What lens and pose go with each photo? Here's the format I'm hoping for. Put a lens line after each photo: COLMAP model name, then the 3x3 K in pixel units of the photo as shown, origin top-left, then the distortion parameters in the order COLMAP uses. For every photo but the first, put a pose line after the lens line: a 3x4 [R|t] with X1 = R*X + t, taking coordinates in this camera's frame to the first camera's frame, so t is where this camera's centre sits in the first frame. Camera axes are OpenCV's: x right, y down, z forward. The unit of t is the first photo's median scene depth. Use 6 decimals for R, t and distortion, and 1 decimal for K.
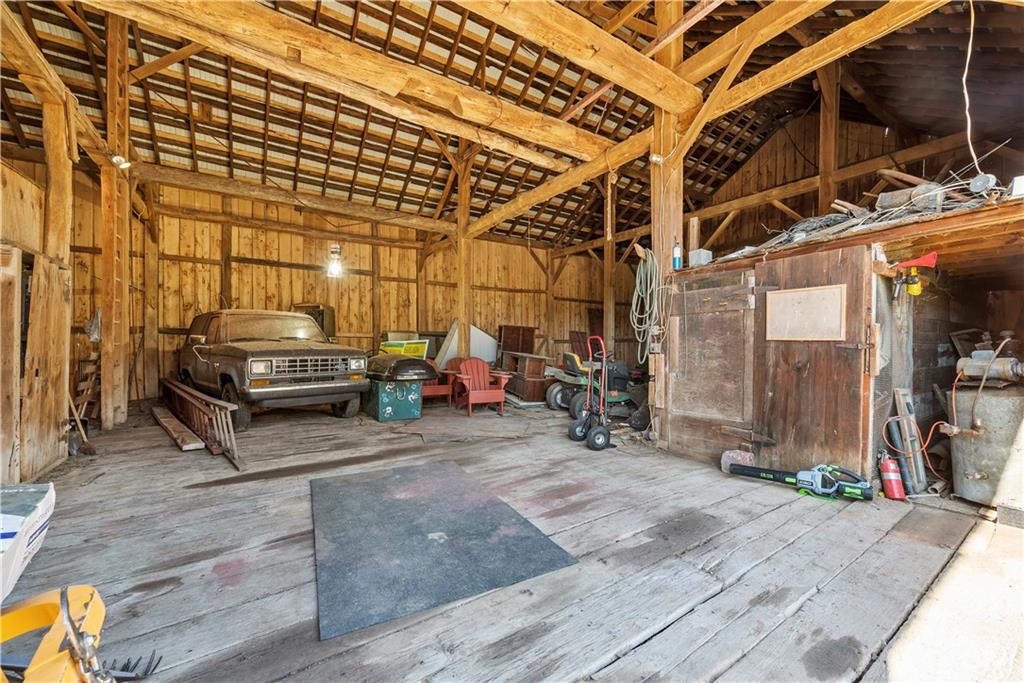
lens RADIAL K [[409.2, 0, 511.2], [0, 409.2, 345.3], [0, 0, 1]] dist [-0.000141, -0.000589]
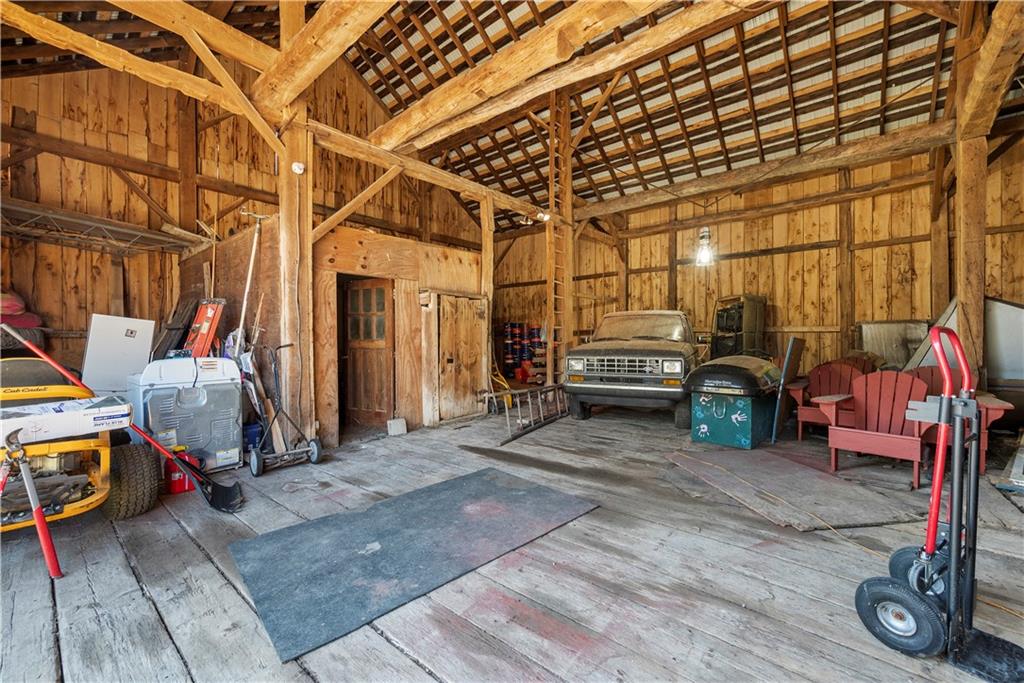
lens RADIAL K [[409.2, 0, 512.3], [0, 409.2, 343.9], [0, 0, 1]] dist [-0.000141, -0.000589]
pose [[0.269026, 0.004622, -0.963122, 0.481923], [0.004645, 0.999971, 0.006096, -0.012460], [0.963122, -0.006114, 0.268997, 0.606112]]
